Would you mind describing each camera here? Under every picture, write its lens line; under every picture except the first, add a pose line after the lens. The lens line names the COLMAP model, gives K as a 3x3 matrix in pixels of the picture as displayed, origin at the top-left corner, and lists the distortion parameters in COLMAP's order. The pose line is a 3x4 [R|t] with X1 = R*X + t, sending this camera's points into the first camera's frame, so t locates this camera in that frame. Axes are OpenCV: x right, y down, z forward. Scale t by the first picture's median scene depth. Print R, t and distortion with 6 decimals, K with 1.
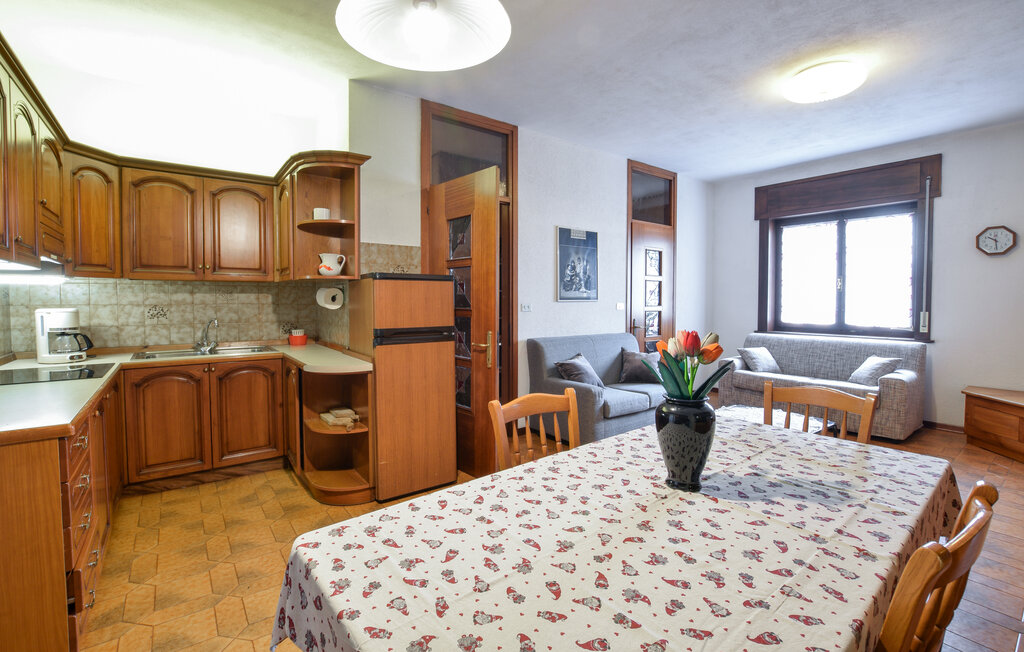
lens RADIAL K [[455.1, 0, 512.0], [0, 455.1, 326.0], [0, 0, 1]] dist [-0.026733, 0.000340]
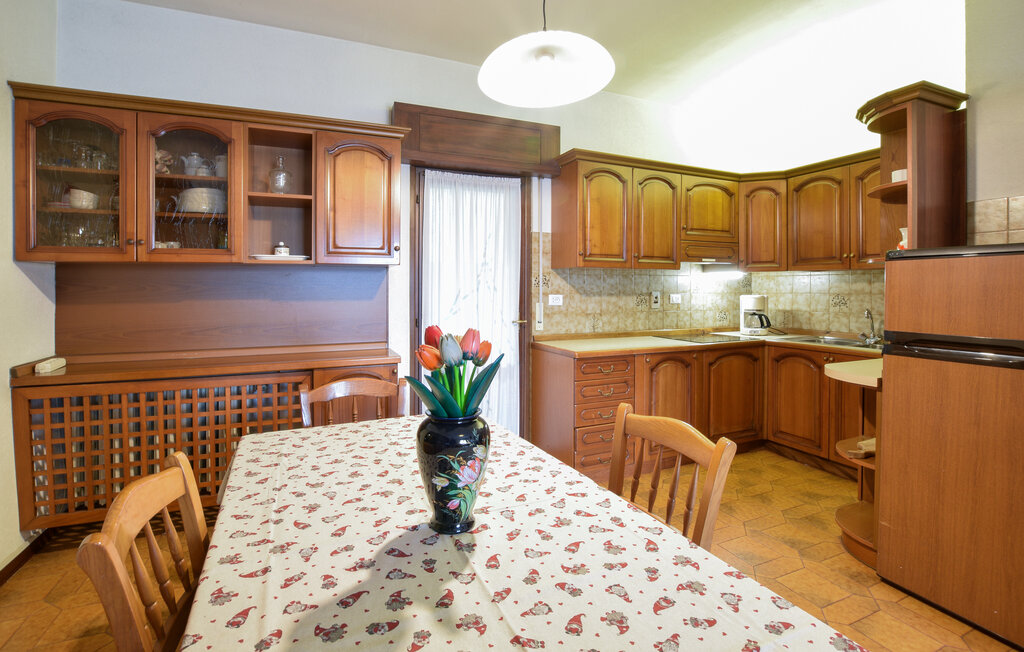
lens RADIAL K [[458.7, 0, 500.9], [0, 458.7, 298.5], [0, 0, 1]] dist [-0.028787, -0.000042]
pose [[-0.250437, 0.018580, -0.967955, 0.572940], [-0.057062, 0.997794, 0.033917, -0.035072], [0.966450, 0.063728, -0.248824, 0.643884]]
